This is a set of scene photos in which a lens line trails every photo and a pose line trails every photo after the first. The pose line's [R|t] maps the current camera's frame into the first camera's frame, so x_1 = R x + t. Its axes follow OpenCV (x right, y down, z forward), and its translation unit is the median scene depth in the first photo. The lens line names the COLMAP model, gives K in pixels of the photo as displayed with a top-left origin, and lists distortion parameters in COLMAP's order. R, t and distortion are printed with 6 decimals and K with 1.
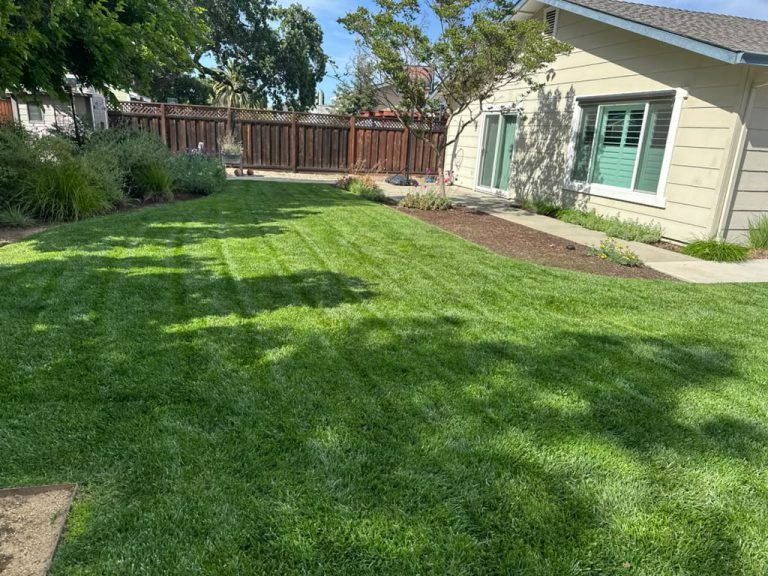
lens RADIAL K [[565.2, 0, 385.1], [0, 565.2, 296.7], [0, 0, 1]] dist [0.047798, -0.059456]
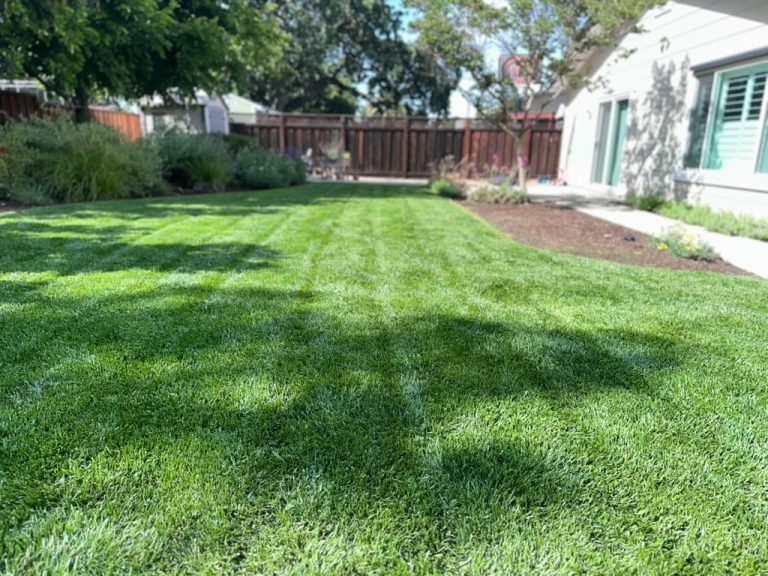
lens RADIAL K [[565.2, 0, 377.9], [0, 565.2, 295.5], [0, 0, 1]] dist [0.047798, -0.059456]
pose [[0.956323, 0.042820, -0.289157, 0.244389], [-0.053109, 0.998201, -0.027827, 0.034525], [0.287446, 0.041969, 0.956877, 0.169352]]
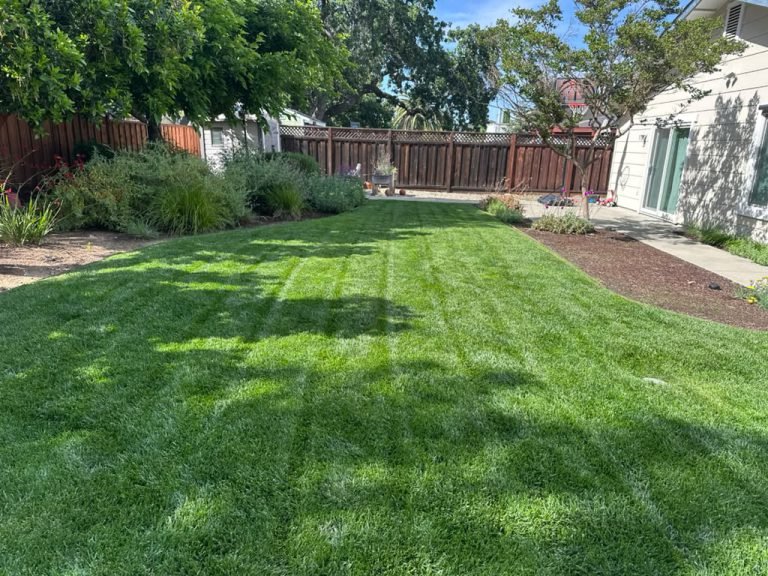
lens RADIAL K [[565.2, 0, 381.8], [0, 565.2, 300.9], [0, 0, 1]] dist [0.047798, -0.059456]
pose [[0.948011, 0.068963, -0.310675, 0.140649], [-0.076852, 0.996955, -0.013206, -0.019893], [0.308818, 0.036395, 0.950424, 0.079940]]
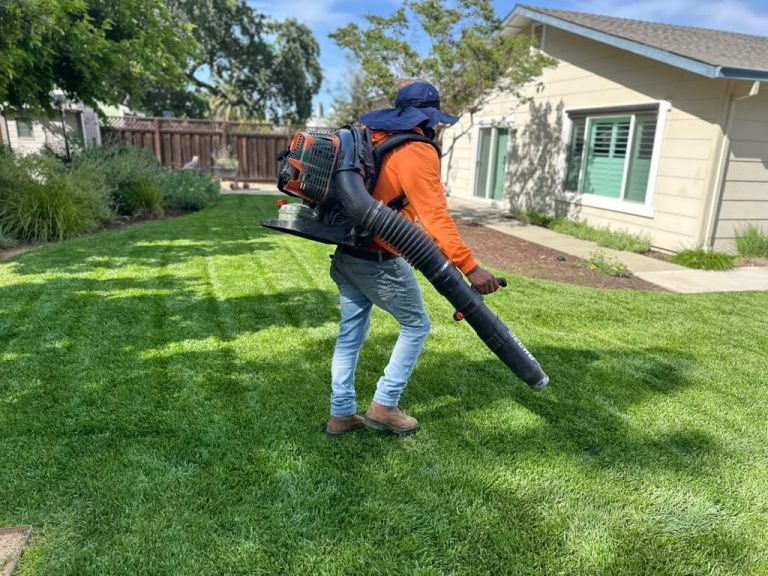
lens RADIAL K [[565.2, 0, 404.6], [0, 565.2, 292.9], [0, 0, 1]] dist [0.047798, -0.059456]
pose [[0.999397, -0.018393, 0.029451, 0.019535], [0.019067, 0.999559, -0.022768, -0.008980], [-0.029019, 0.023316, 0.999307, 0.002882]]
